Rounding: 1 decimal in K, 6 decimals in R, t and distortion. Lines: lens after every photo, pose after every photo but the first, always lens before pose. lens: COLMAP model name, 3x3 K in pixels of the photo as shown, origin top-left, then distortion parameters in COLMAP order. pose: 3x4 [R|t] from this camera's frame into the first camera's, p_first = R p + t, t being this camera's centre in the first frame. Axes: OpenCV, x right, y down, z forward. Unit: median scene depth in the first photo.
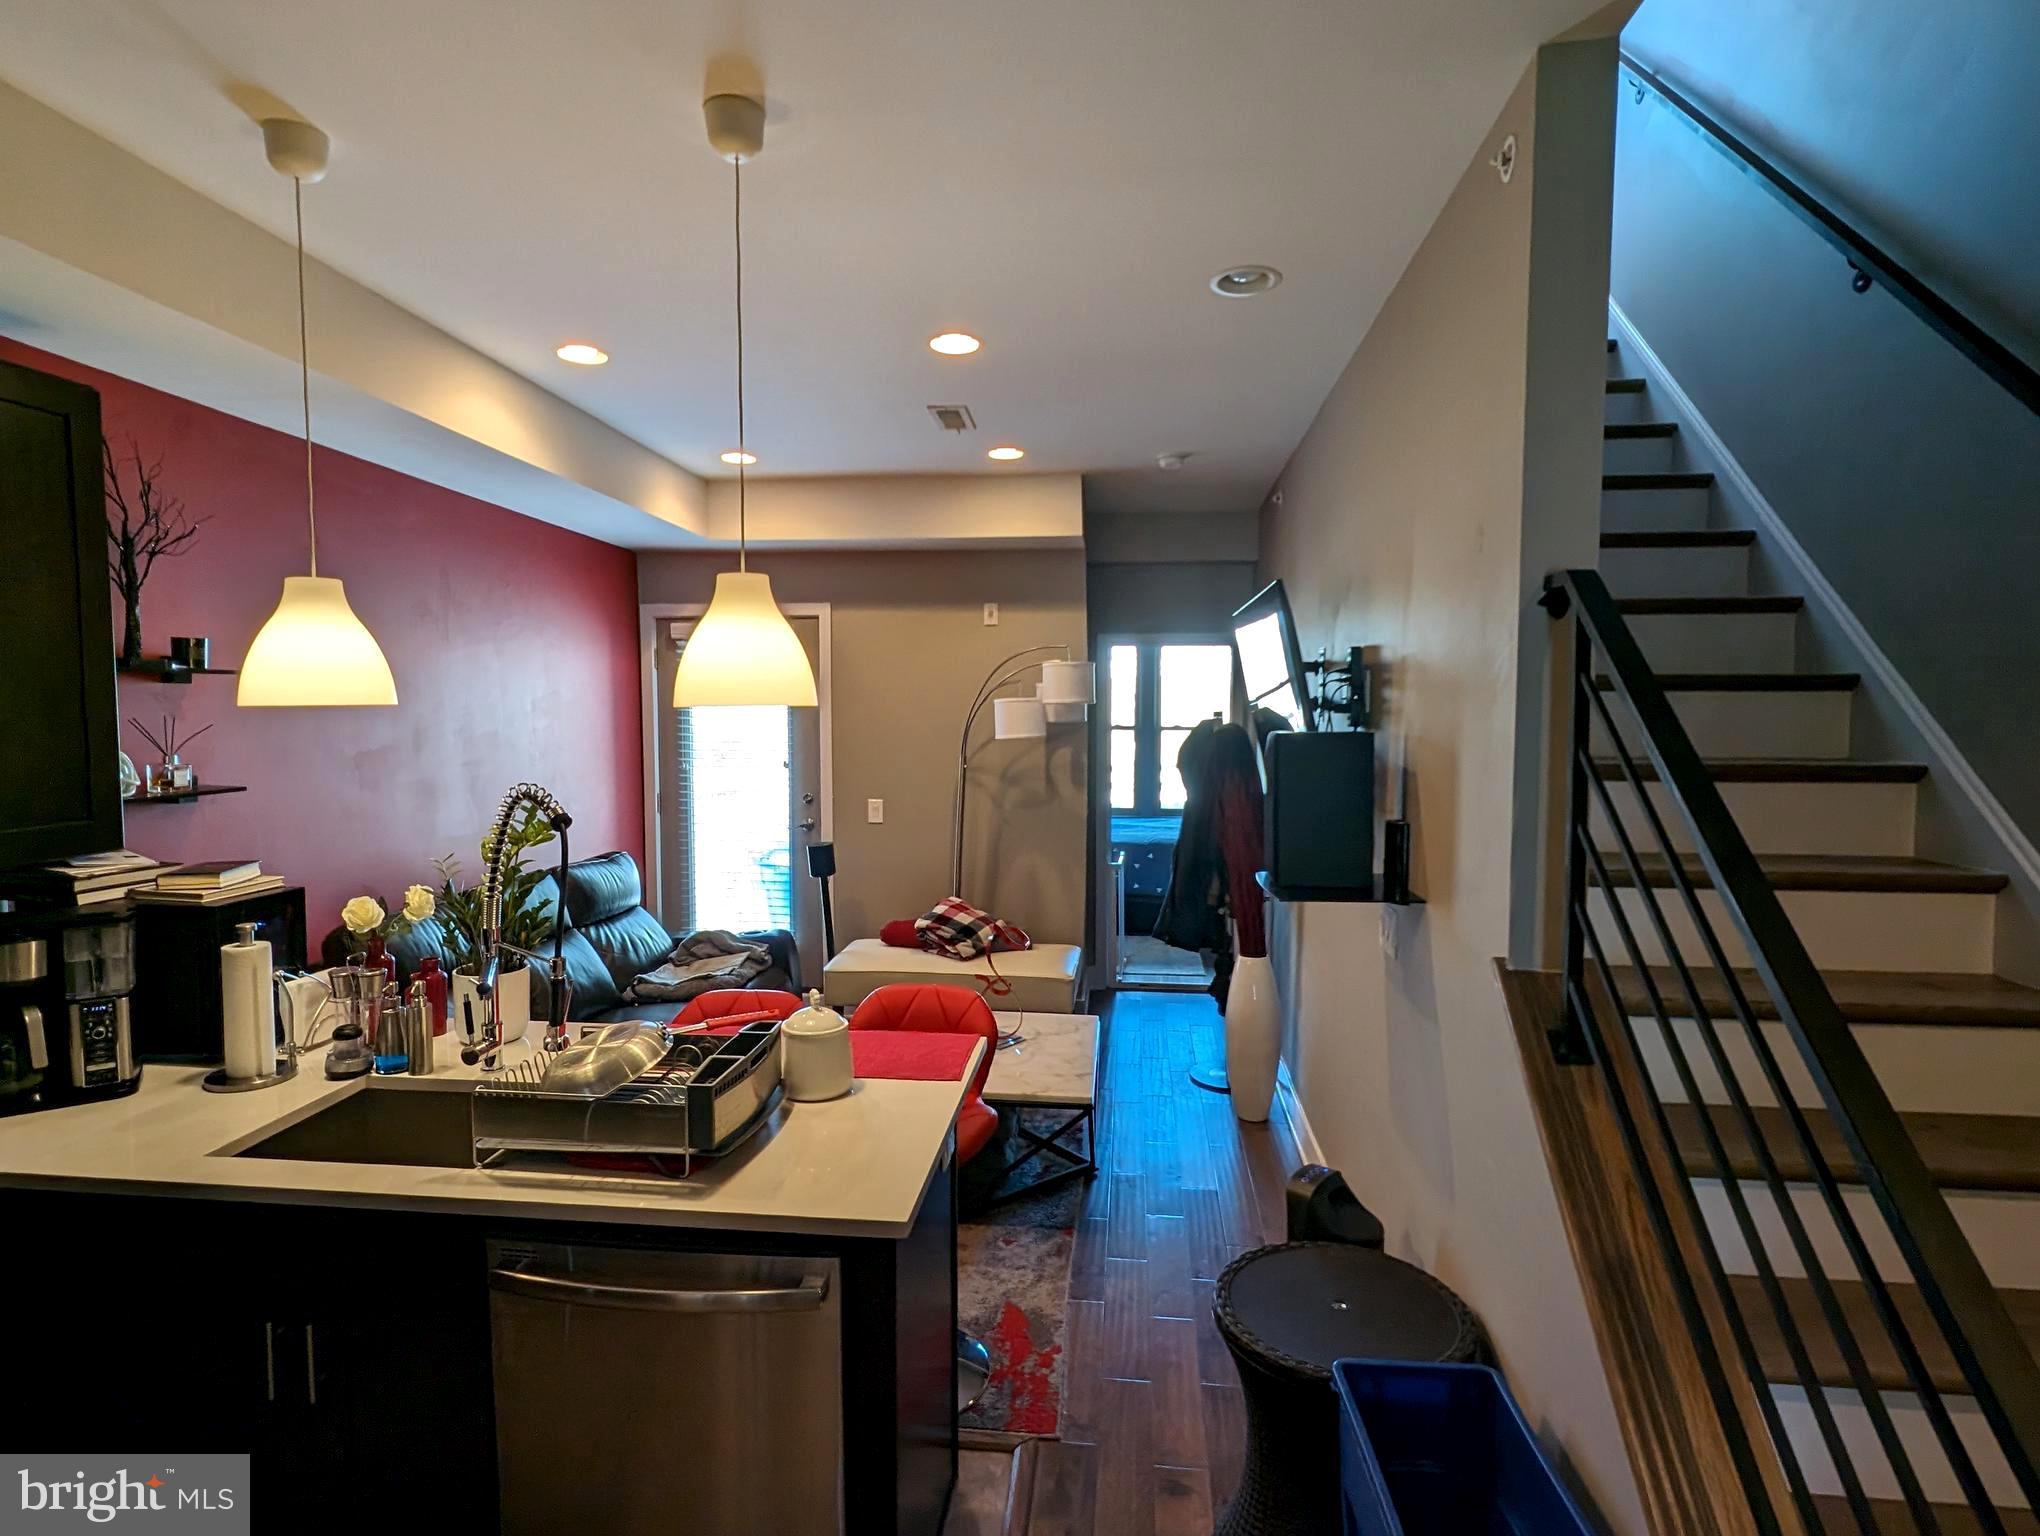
lens RADIAL K [[1077.6, 0, 1020.0], [0, 1077.6, 768.0], [0, 0, 1]] dist [0.002254, 0.000265]
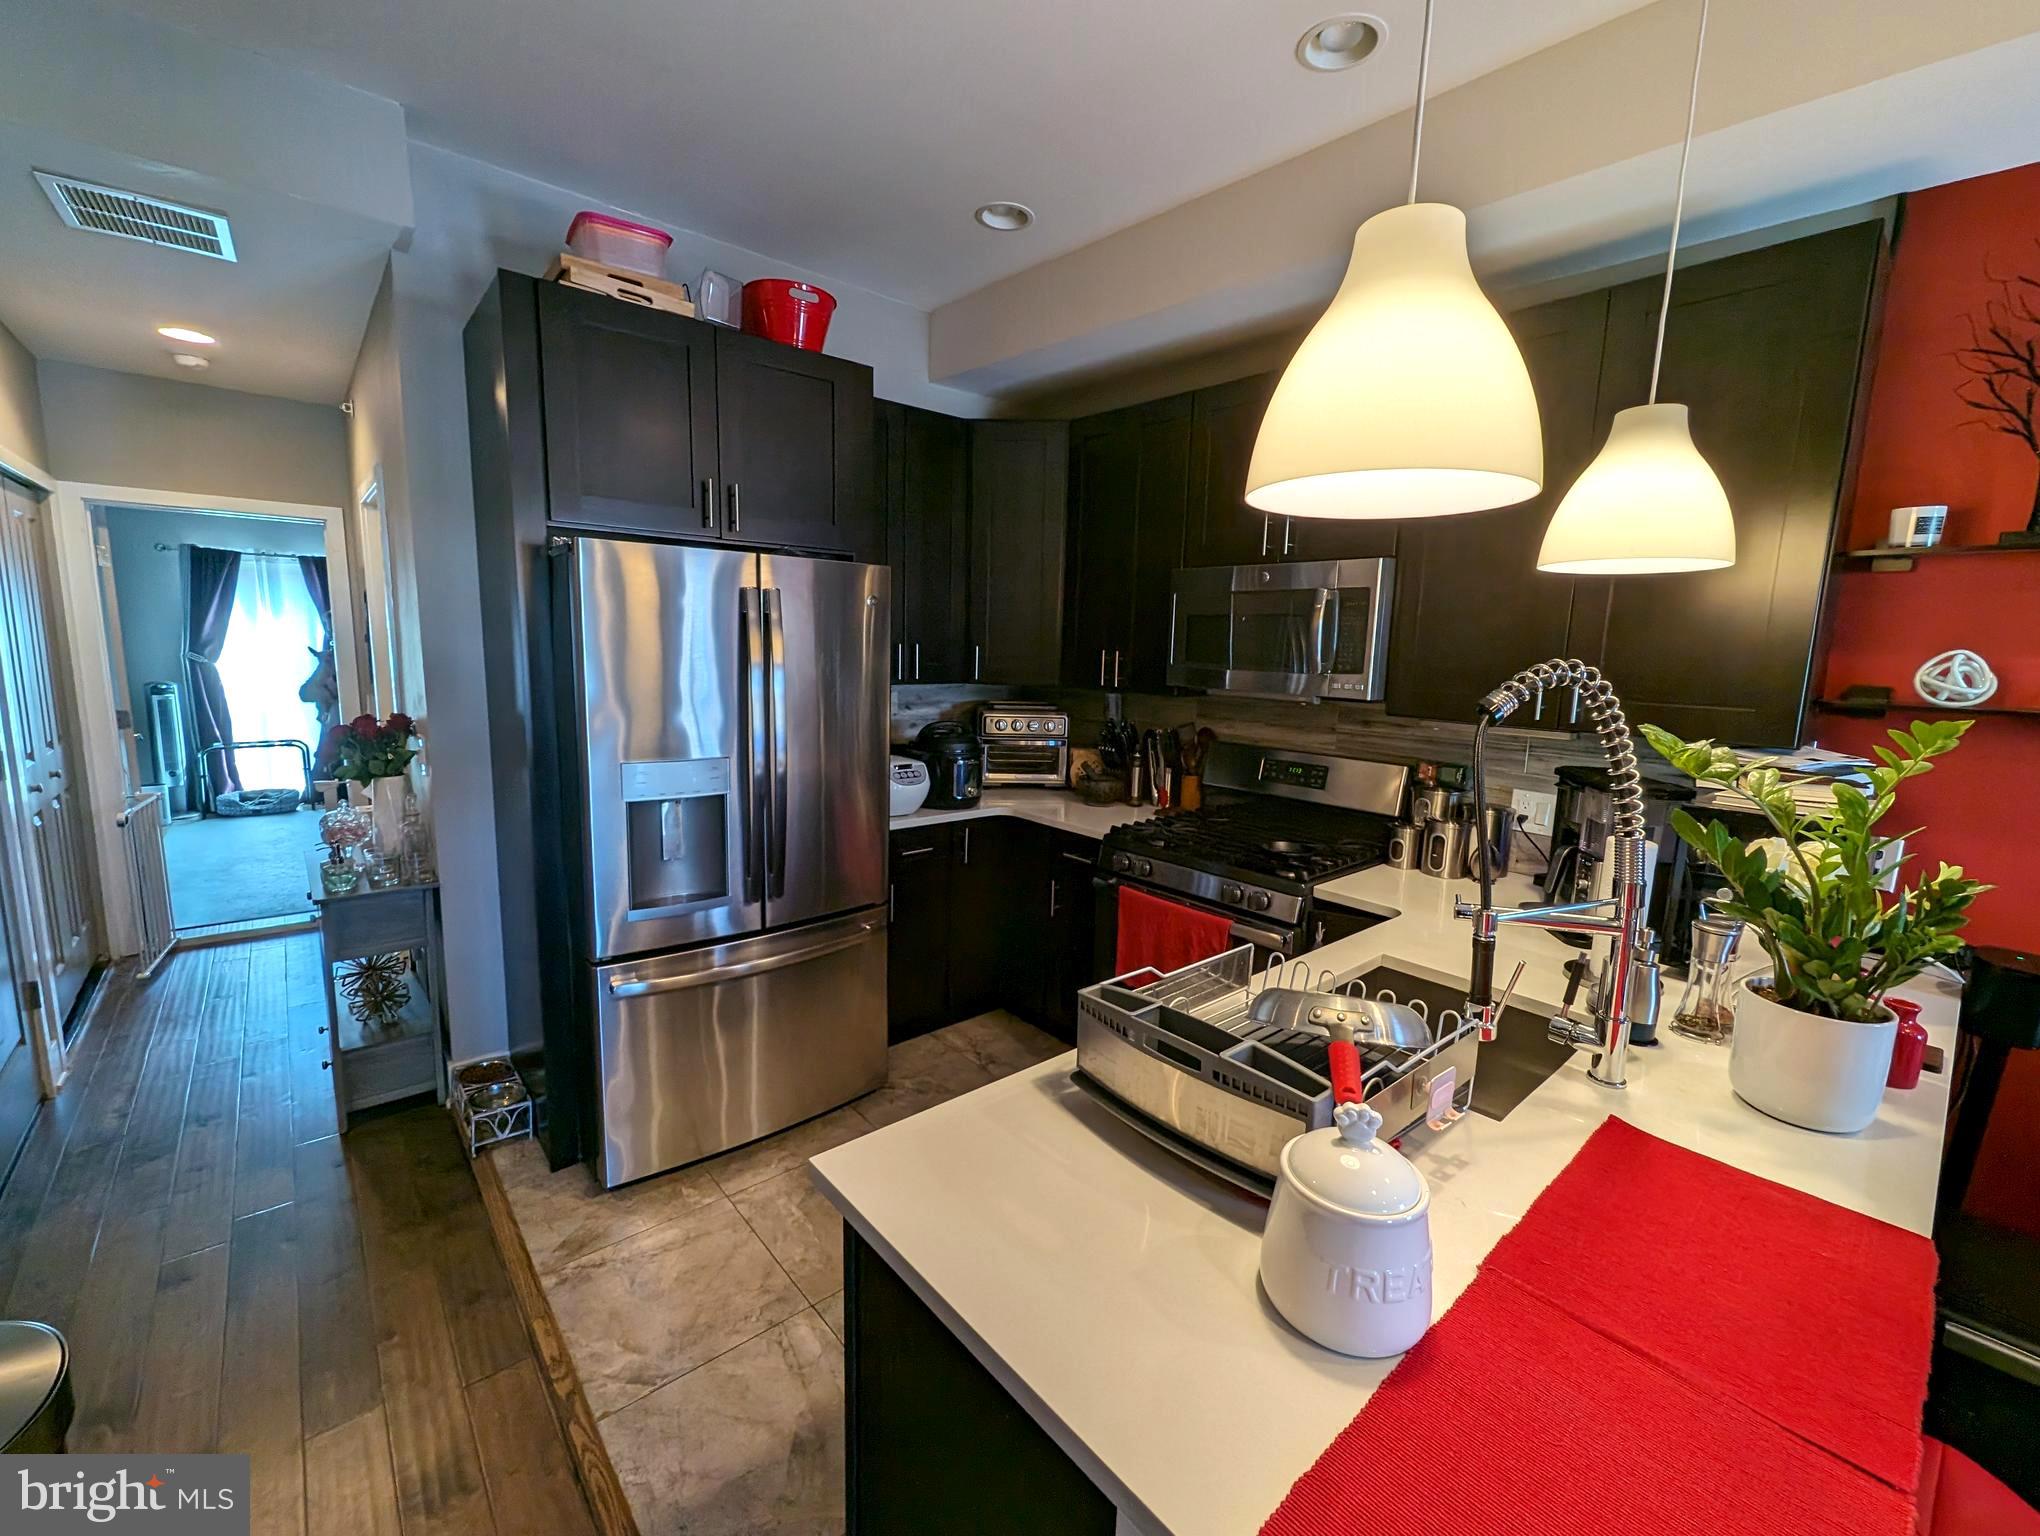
lens RADIAL K [[840.9, 0, 1030.0], [0, 840.9, 766.3], [0, 0, 1]] dist [-0.002919, -0.000297]
pose [[-0.677120, 0.085033, -0.730943, 0.066722], [-0.079561, 0.979019, 0.187594, 0.004429], [0.731559, 0.185178, -0.656148, 0.478858]]
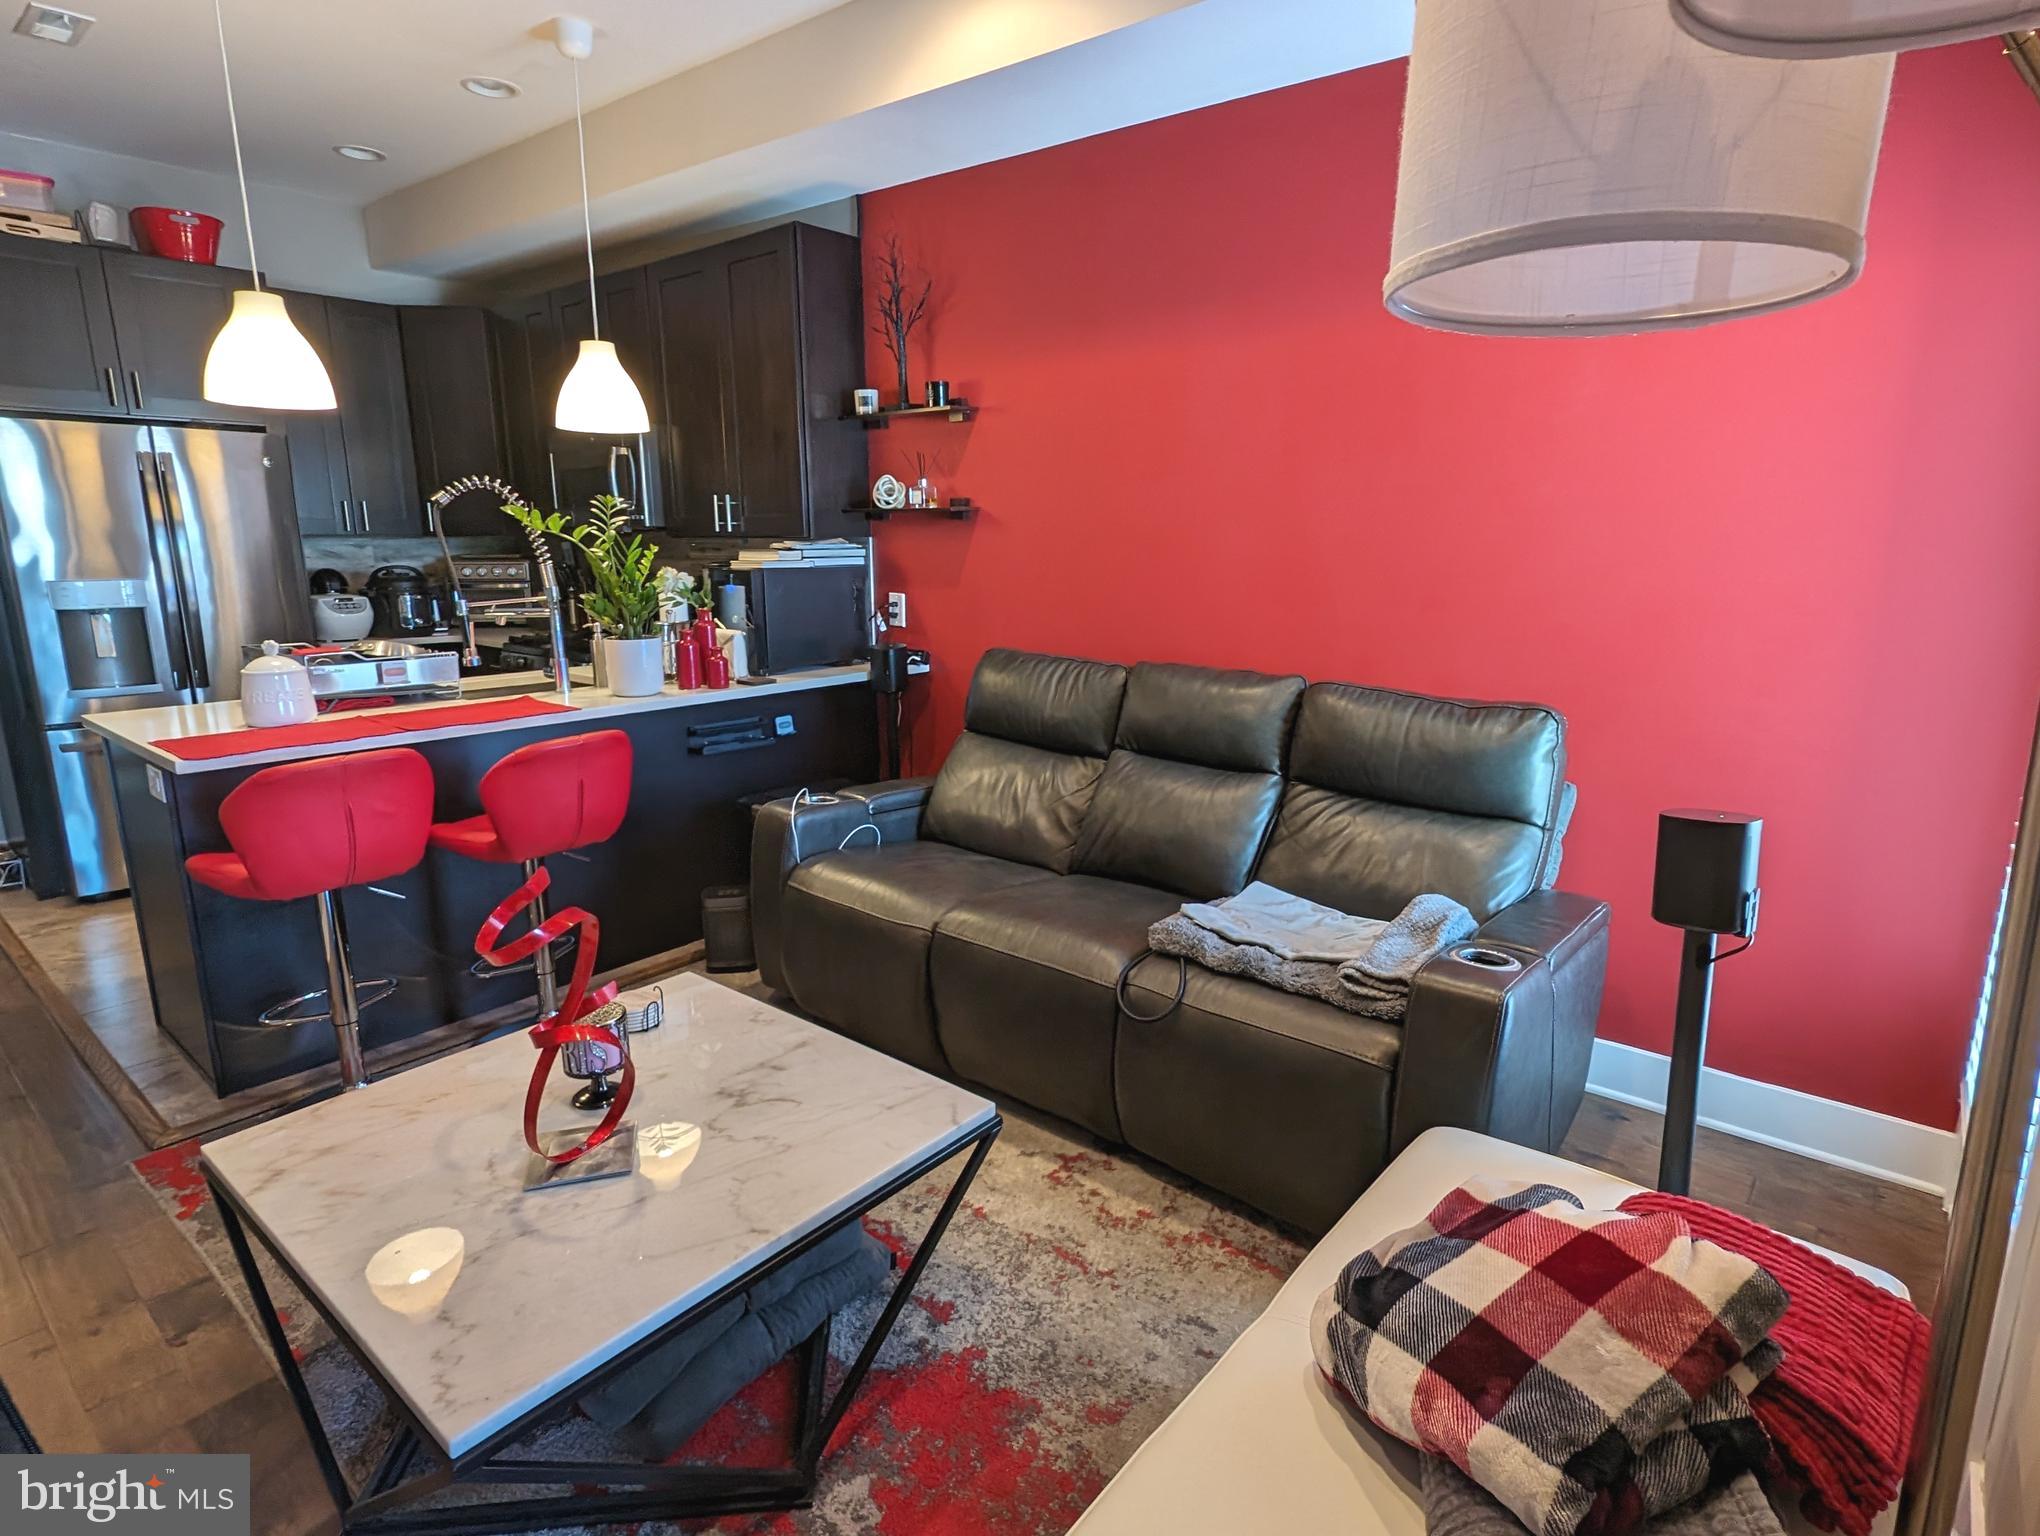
lens RADIAL K [[1077.6, 0, 1020.0], [0, 1077.6, 768.0], [0, 0, 1]] dist [0.002254, 0.000265]
pose [[-0.559178, 0.172104, -0.810987, 0.151774], [-0.058646, 0.967553, 0.245766, -0.000538], [0.826971, 0.184988, -0.530941, 1.038089]]
